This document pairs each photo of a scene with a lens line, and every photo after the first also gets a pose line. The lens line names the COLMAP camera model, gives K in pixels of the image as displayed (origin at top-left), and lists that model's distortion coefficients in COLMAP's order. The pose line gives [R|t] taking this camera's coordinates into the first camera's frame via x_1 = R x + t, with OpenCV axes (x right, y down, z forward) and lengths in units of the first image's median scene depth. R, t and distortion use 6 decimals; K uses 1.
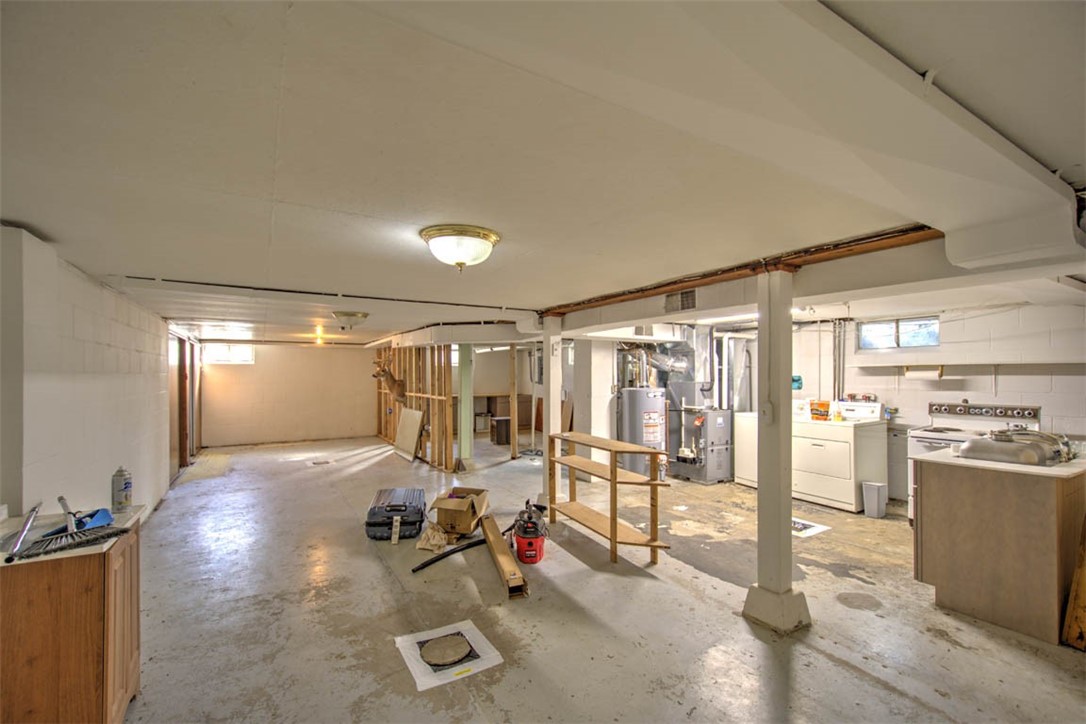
lens RADIAL K [[464.5, 0, 541.6], [0, 464.5, 370.4], [0, 0, 1]] dist [-0.000549, -0.000617]
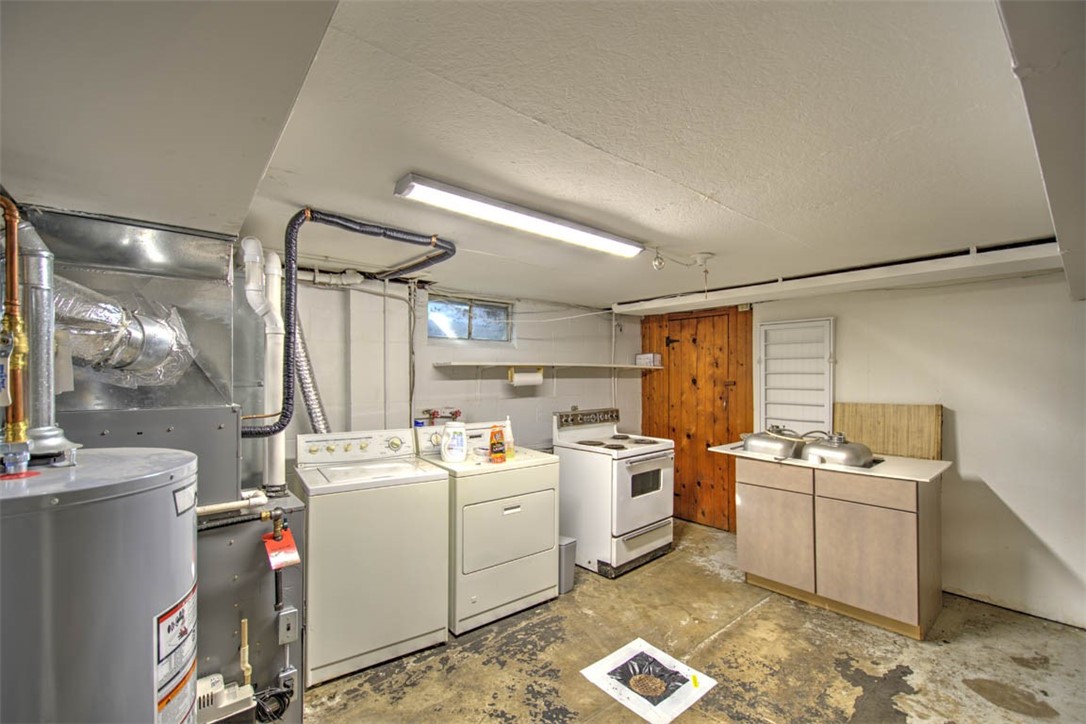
lens RADIAL K [[464.5, 0, 541.2], [0, 464.5, 373.9], [0, 0, 1]] dist [-0.000549, -0.000617]
pose [[-0.160742, 0.001100, 0.986996, 0.058601], [-0.014309, 0.999892, -0.003445, 0.005227], [-0.986893, -0.014677, -0.160709, 1.194519]]
